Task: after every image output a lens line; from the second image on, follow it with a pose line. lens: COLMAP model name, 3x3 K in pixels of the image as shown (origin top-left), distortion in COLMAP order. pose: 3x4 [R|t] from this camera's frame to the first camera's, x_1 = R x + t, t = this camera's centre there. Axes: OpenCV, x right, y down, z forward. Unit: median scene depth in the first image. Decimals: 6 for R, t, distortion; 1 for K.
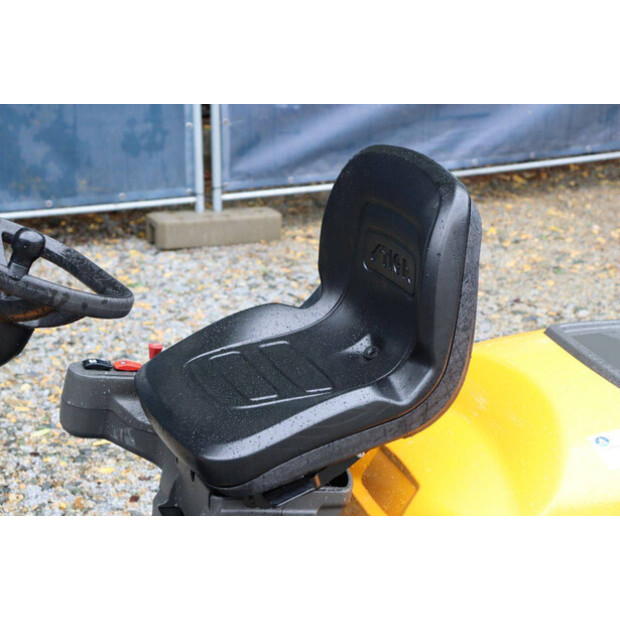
lens RADIAL K [[1439.8, 0, 308.7], [0, 1439.8, 311.1], [0, 0, 1]] dist [0.399291, 0.000000]
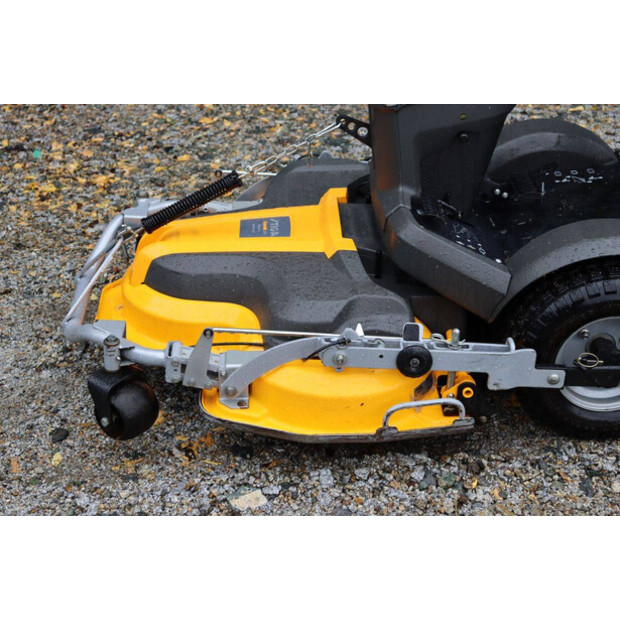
lens RADIAL K [[1172.9, 0, 315.6], [0, 1172.9, 306.4], [0, 0, 1]] dist [0.262083, 0.000000]
pose [[0.949904, 0.122426, -0.287568, -0.036572], [-0.072286, 0.981200, 0.178947, 0.092132], [0.304069, -0.149195, 0.940895, -0.090624]]
